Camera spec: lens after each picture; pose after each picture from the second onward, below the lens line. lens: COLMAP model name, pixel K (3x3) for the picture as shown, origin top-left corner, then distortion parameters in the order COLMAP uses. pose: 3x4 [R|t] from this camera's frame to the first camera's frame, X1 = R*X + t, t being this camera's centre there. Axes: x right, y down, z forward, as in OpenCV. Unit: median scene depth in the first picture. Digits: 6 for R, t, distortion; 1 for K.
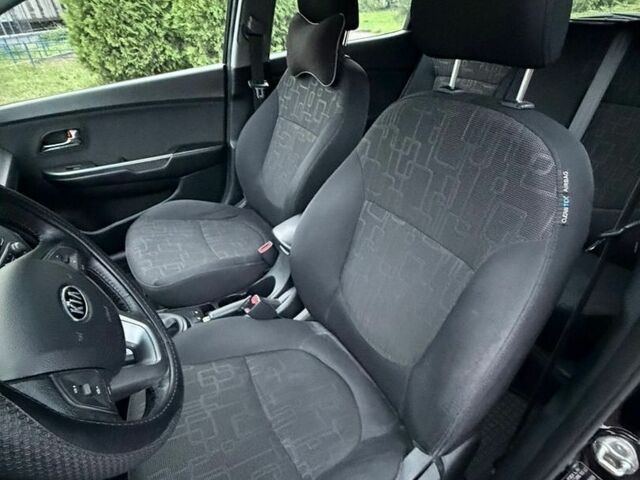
lens RADIAL K [[343.0, 0, 321.2], [0, 343.0, 238.2], [0, 0, 1]] dist [-0.000826, -0.001040]
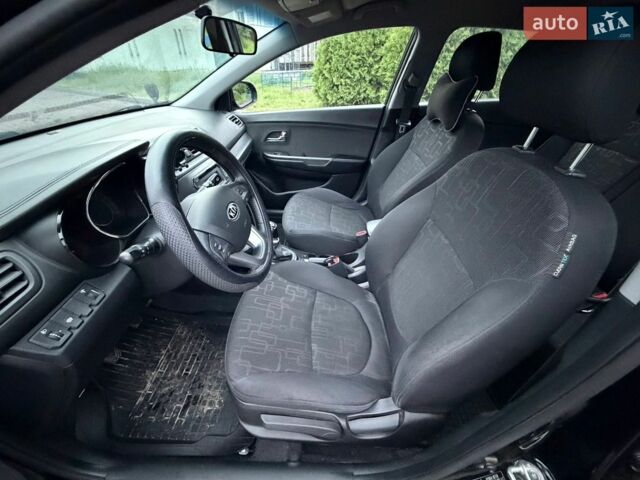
lens RADIAL K [[258.1, 0, 318.4], [0, 258.1, 240.7], [0, 0, 1]] dist [-0.000607, -0.001304]
pose [[0.842069, 0.343723, -0.415662, 0.152512], [-0.336274, 0.937094, 0.093669, 0.014350], [0.421710, 0.060901, 0.904683, -0.061954]]
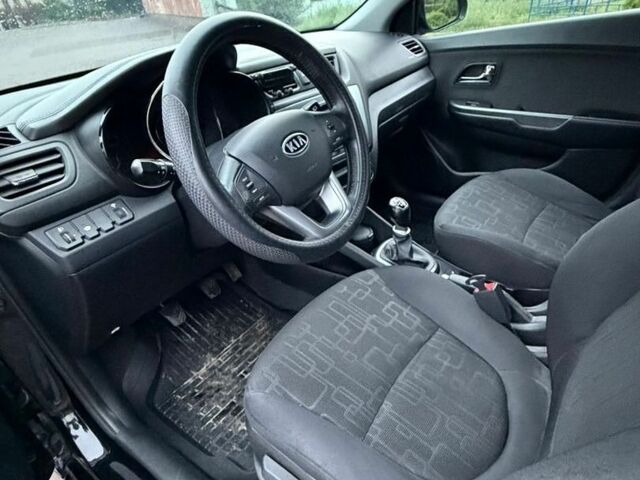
lens RADIAL K [[397.4, 0, 328.0], [0, 397.4, 267.5], [0, 0, 1]] dist [-0.005830, 0.000274]
pose [[0.389454, 0.513061, -0.764914, 0.292040], [-0.453690, 0.829605, 0.325457, 0.008847], [0.801556, 0.220283, 0.555863, 0.124564]]
